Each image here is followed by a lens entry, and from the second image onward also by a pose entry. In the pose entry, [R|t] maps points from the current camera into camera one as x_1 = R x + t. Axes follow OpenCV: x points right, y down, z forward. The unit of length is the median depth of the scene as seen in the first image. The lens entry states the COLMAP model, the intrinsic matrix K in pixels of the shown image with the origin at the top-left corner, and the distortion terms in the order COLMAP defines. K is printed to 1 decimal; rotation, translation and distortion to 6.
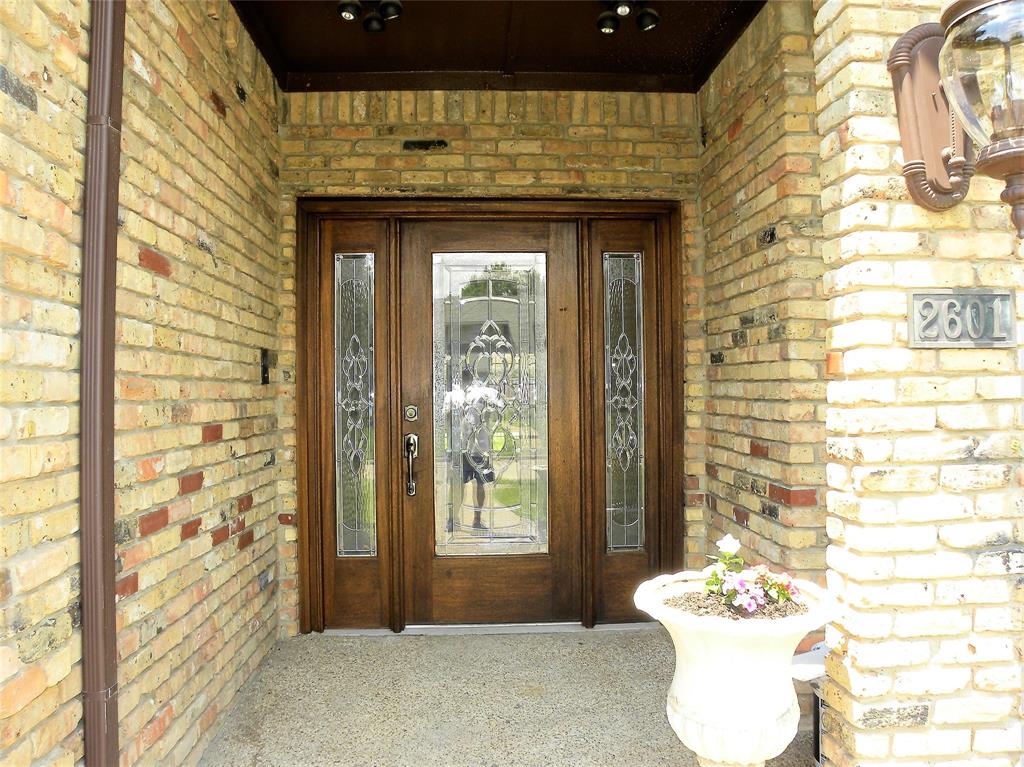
lens RADIAL K [[775.4, 0, 512.0], [0, 775.4, 383.5], [0, 0, 1]] dist [-0.148059, 0.090041]
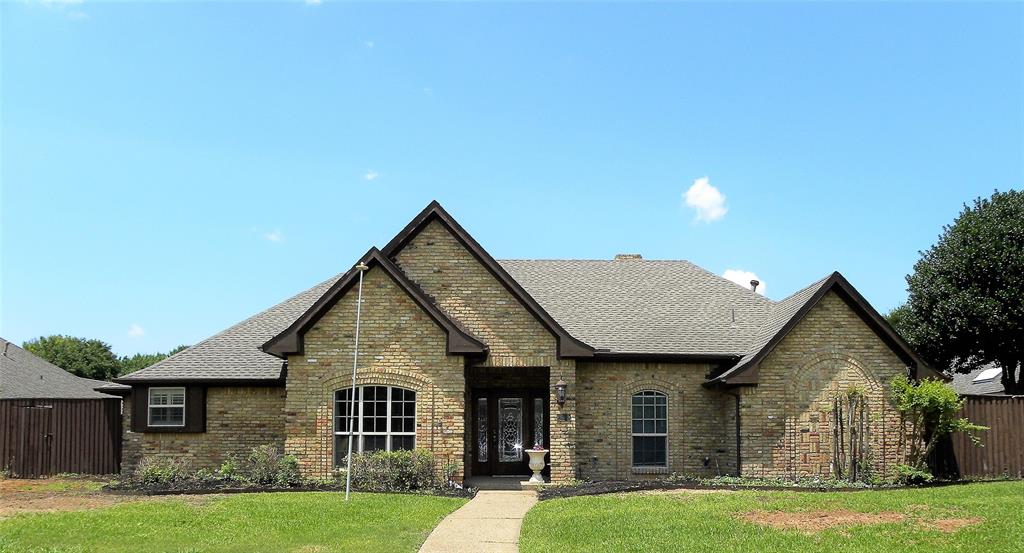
lens RADIAL K [[805.7, 0, 534.4], [0, 805.7, 395.1], [0, 0, 1]] dist [-0.126862, 0.007199]
pose [[0.999668, 0.004760, -0.025312, 0.263432], [-0.005897, 0.998968, -0.045033, 0.037605], [0.025072, 0.045167, 0.998665, -4.271698]]
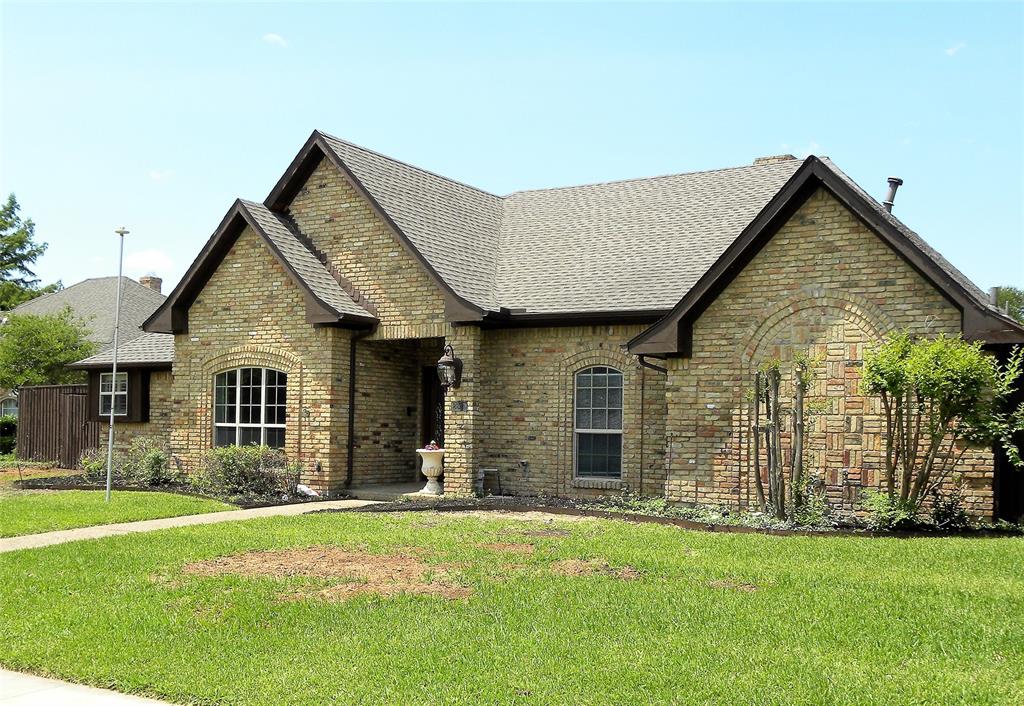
lens RADIAL K [[1059.8, 0, 511.9], [0, 1059.8, 412.4], [0, 0, 1]] dist [-0.041462, -0.001566]
pose [[0.832136, 0.009921, -0.554482, 3.058214], [-0.012684, 0.999919, -0.001145, -0.015670], [0.554426, 0.007986, 0.832195, -3.179618]]
